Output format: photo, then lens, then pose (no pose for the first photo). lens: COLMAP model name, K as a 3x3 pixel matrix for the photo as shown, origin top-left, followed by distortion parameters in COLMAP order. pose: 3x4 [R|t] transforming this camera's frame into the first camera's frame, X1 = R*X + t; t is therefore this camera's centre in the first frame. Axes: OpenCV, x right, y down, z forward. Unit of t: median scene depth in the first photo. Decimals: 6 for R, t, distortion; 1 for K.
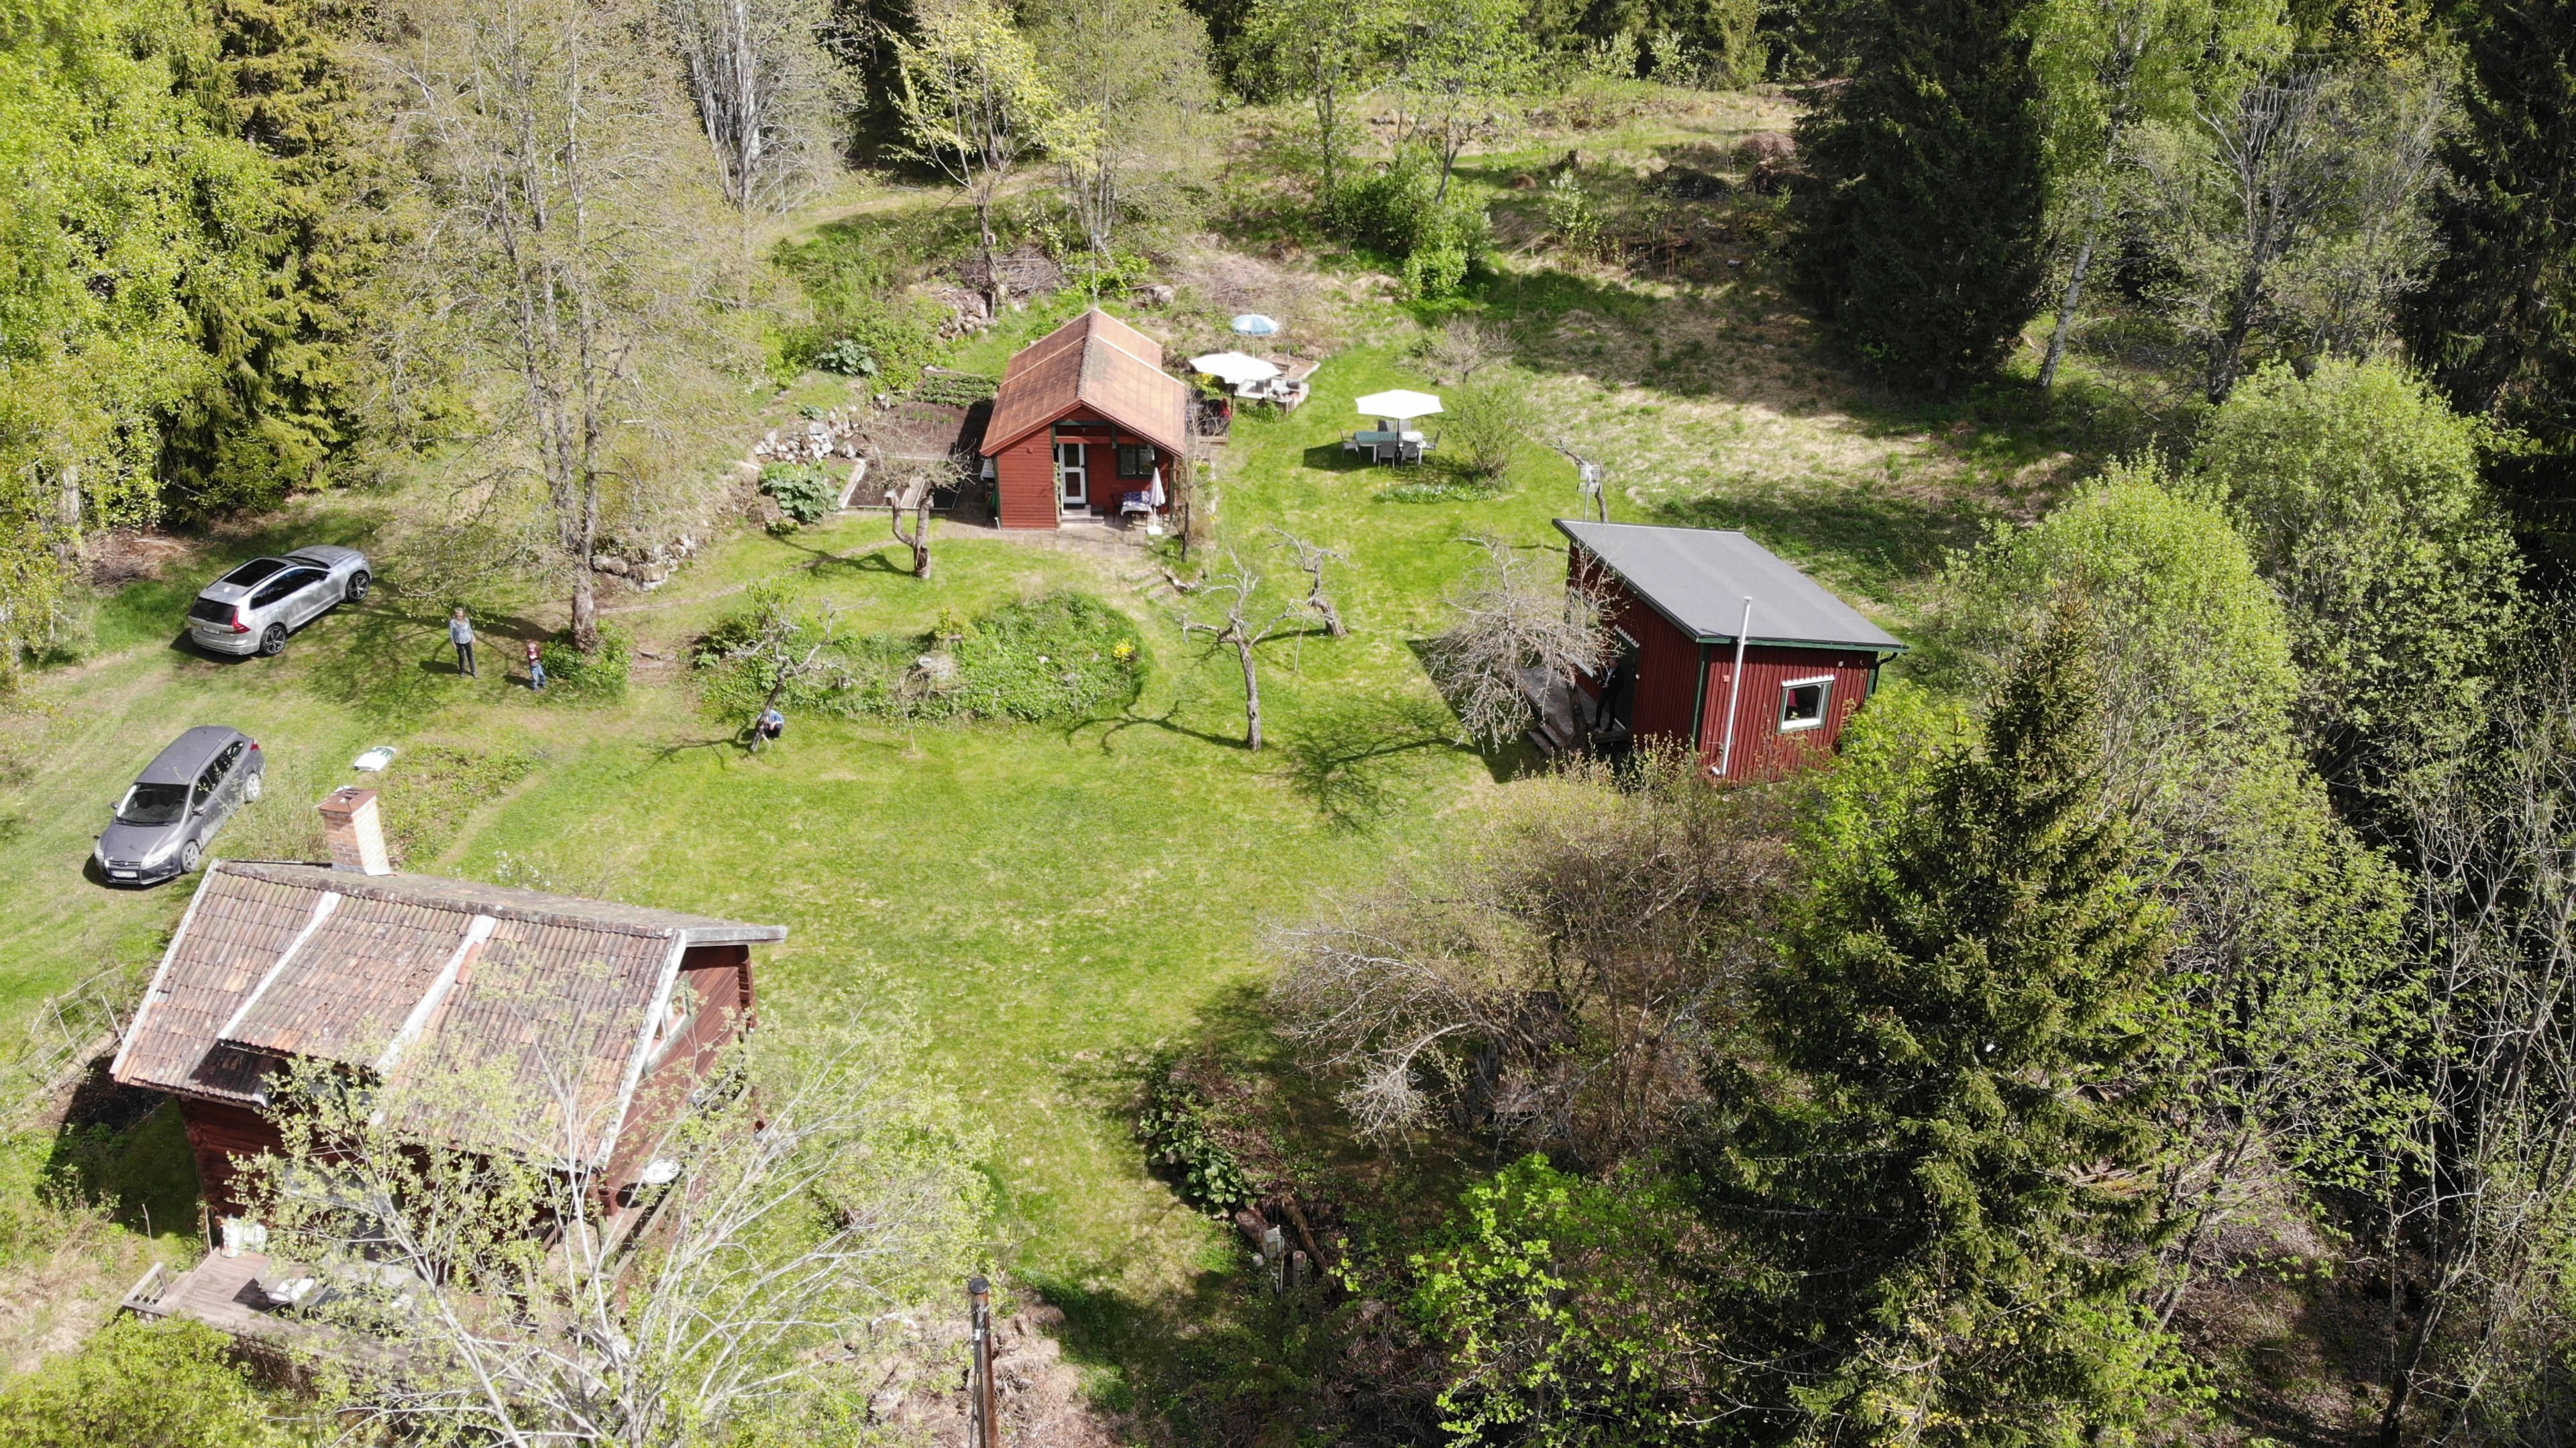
lens RADIAL K [[1877.5, 0, 1294.7], [0, 1877.5, 729.3], [0, 0, 1]] dist [0.049328, -0.167961]
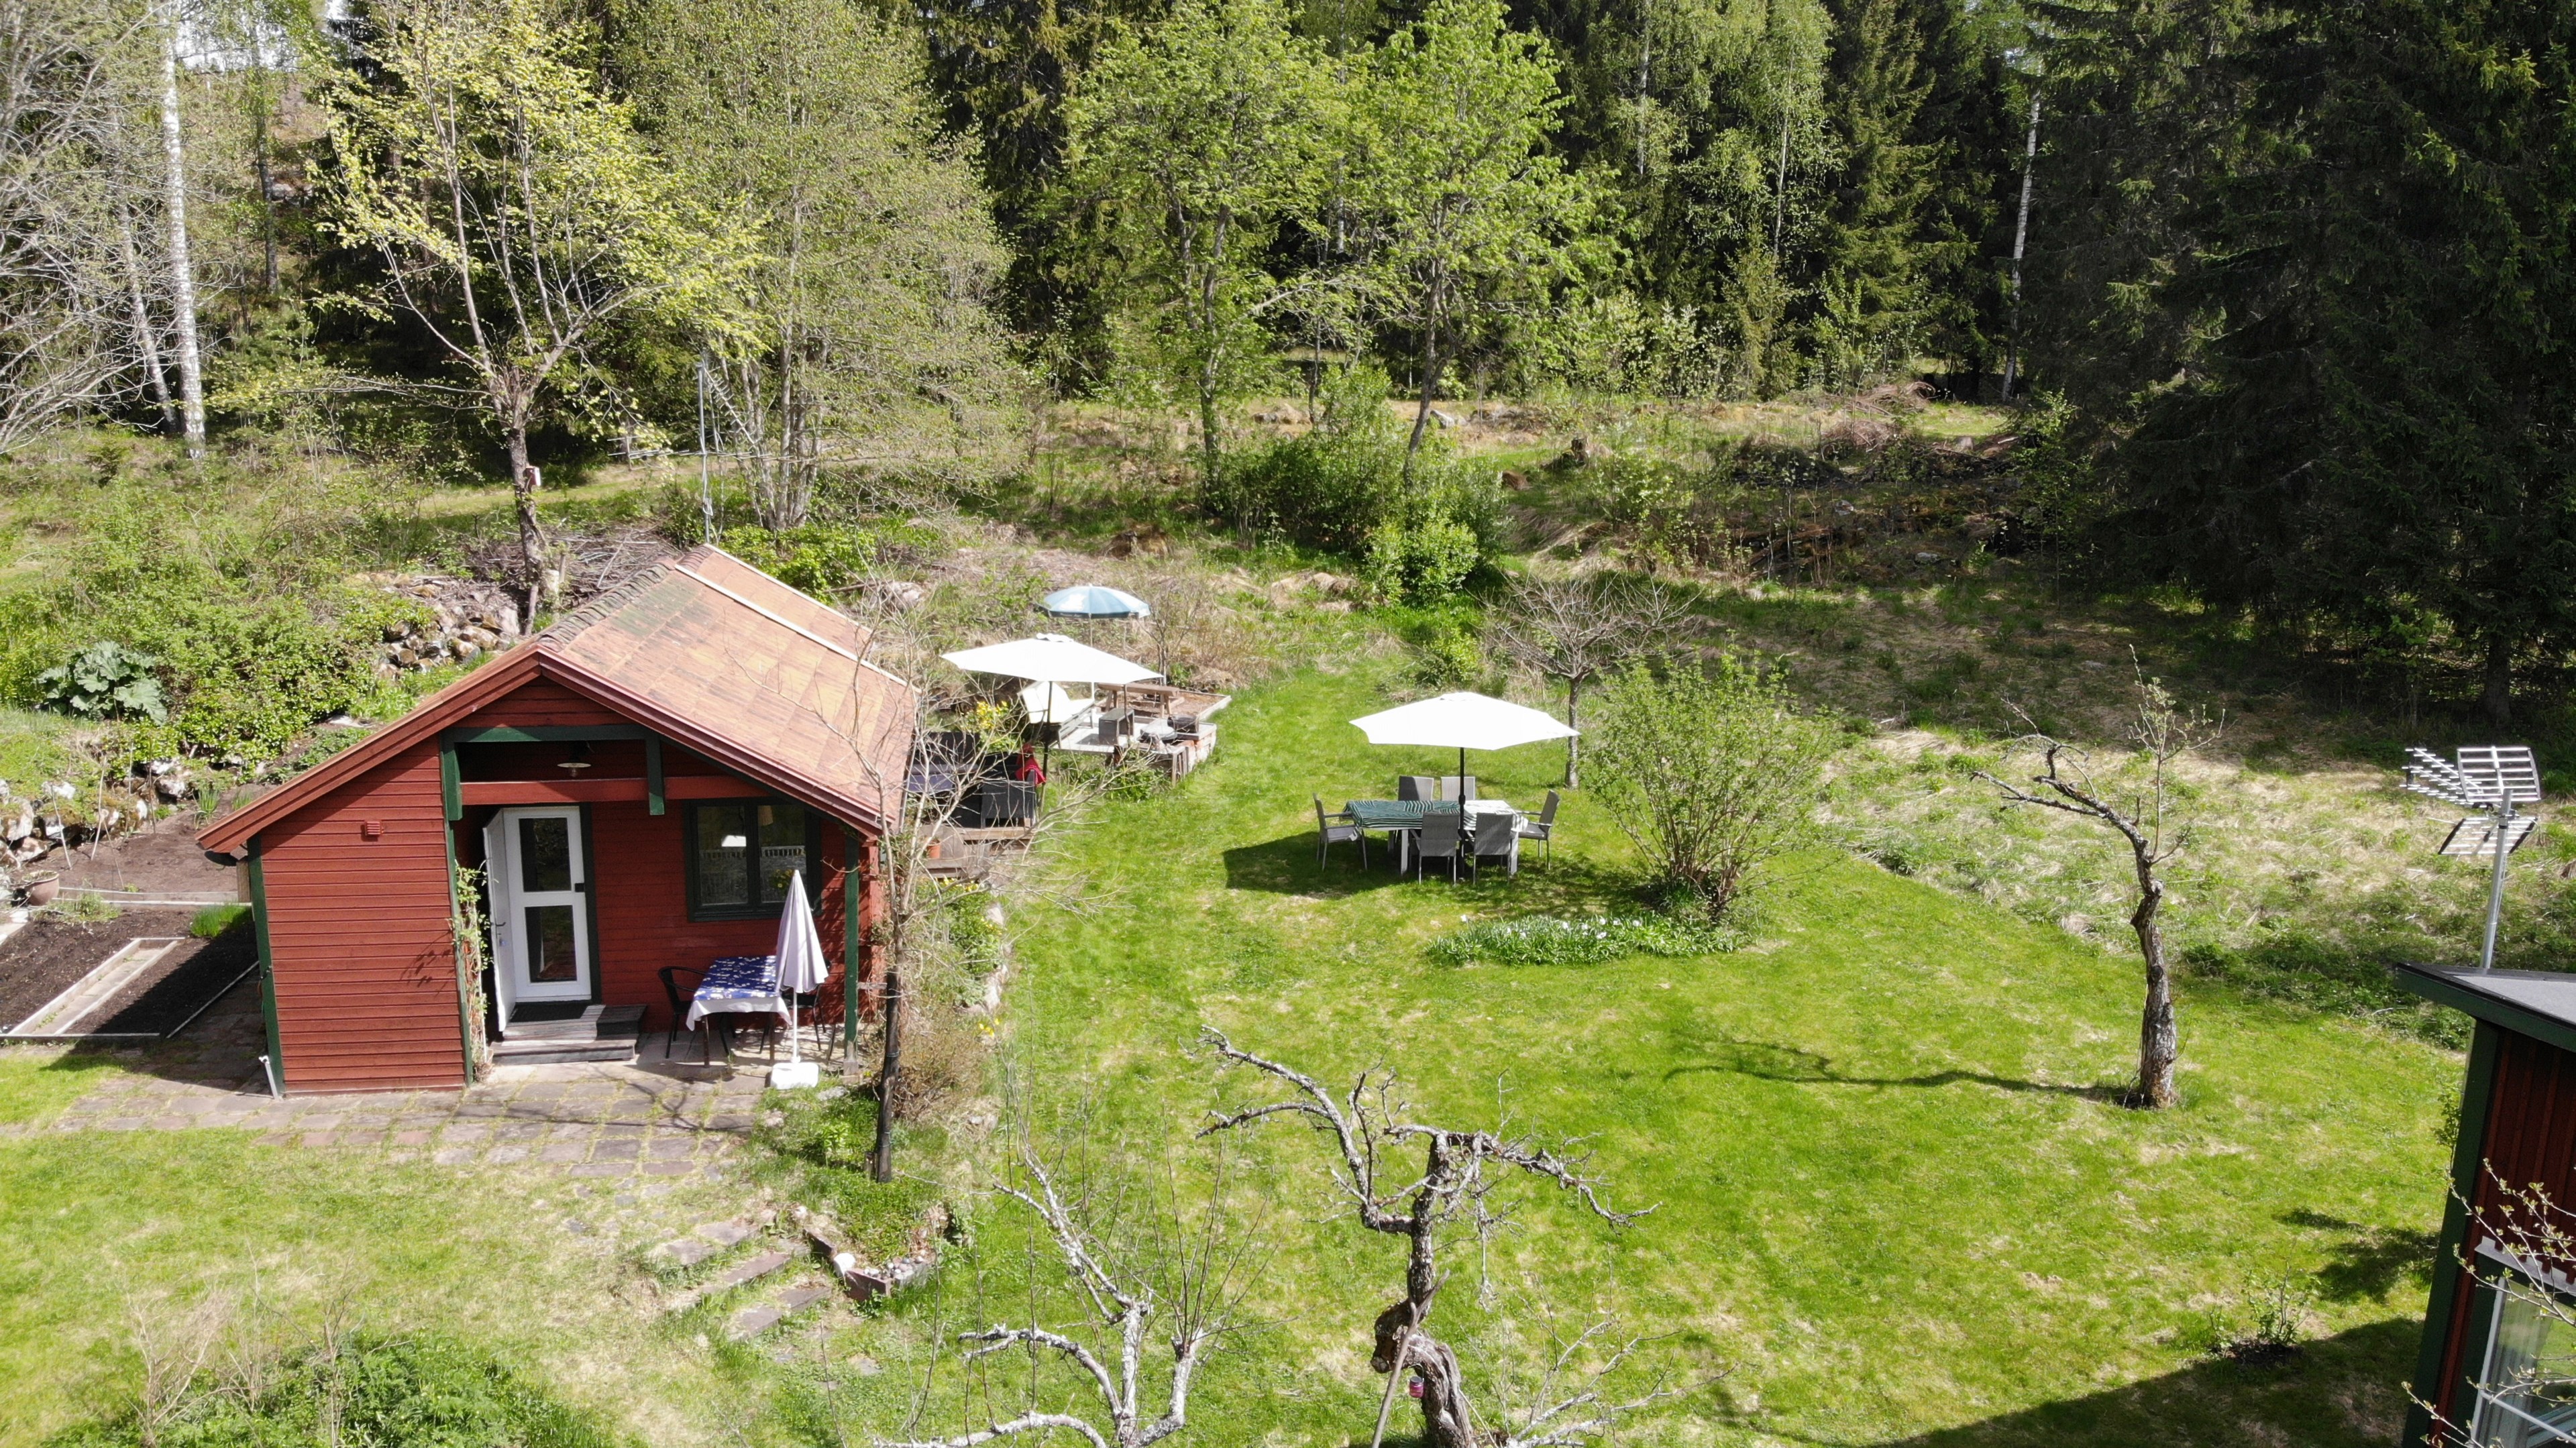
lens RADIAL K [[1877.5, 0, 1296.8], [0, 1877.5, 720.0], [0, 0, 1]] dist [0.049328, -0.167961]
pose [[0.994612, -0.030115, 0.099202, -0.019109], [0.056790, 0.958807, -0.278324, -0.064032], [-0.086734, 0.282458, 0.955351, 0.614717]]
